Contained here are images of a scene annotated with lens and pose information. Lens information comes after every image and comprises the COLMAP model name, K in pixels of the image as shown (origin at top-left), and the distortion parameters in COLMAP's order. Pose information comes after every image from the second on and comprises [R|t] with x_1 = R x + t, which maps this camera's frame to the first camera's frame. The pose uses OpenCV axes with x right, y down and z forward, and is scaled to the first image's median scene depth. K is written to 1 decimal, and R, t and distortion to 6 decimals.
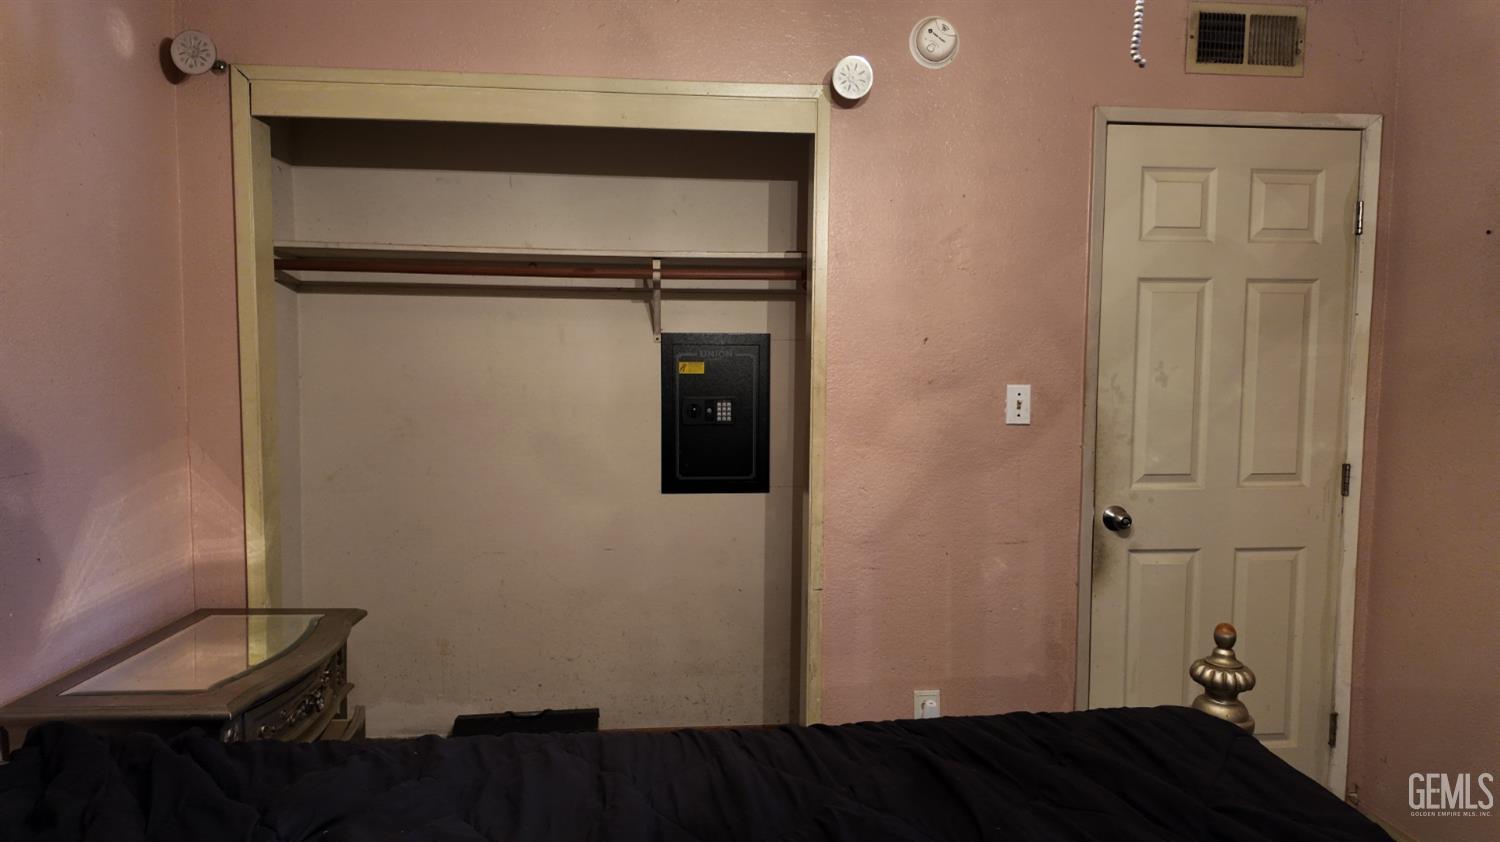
lens RADIAL K [[880.3, 0, 750.0], [0, 880.3, 421.0], [0, 0, 1]] dist [0.131493, -0.140863]
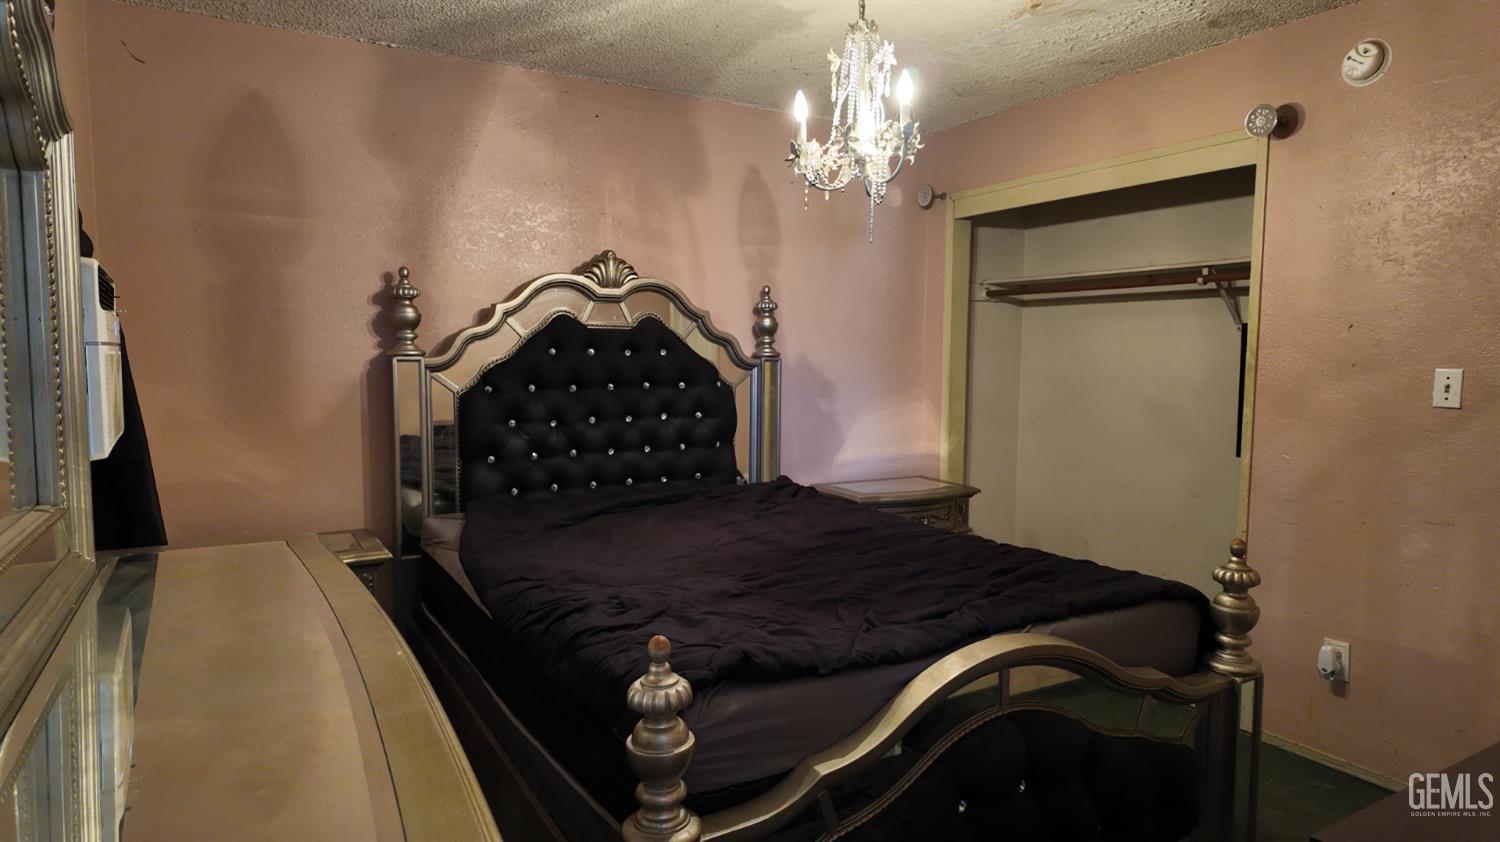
lens RADIAL K [[828.6, 0, 750.0], [0, 828.6, 421.0], [0, 0, 1]] dist [-0.021474, -0.001225]
pose [[0.440868, 0.072521, -0.894637, 0.786617], [-0.057924, 0.996952, 0.052271, 0.016514], [0.895701, 0.028776, 0.443725, -0.125079]]
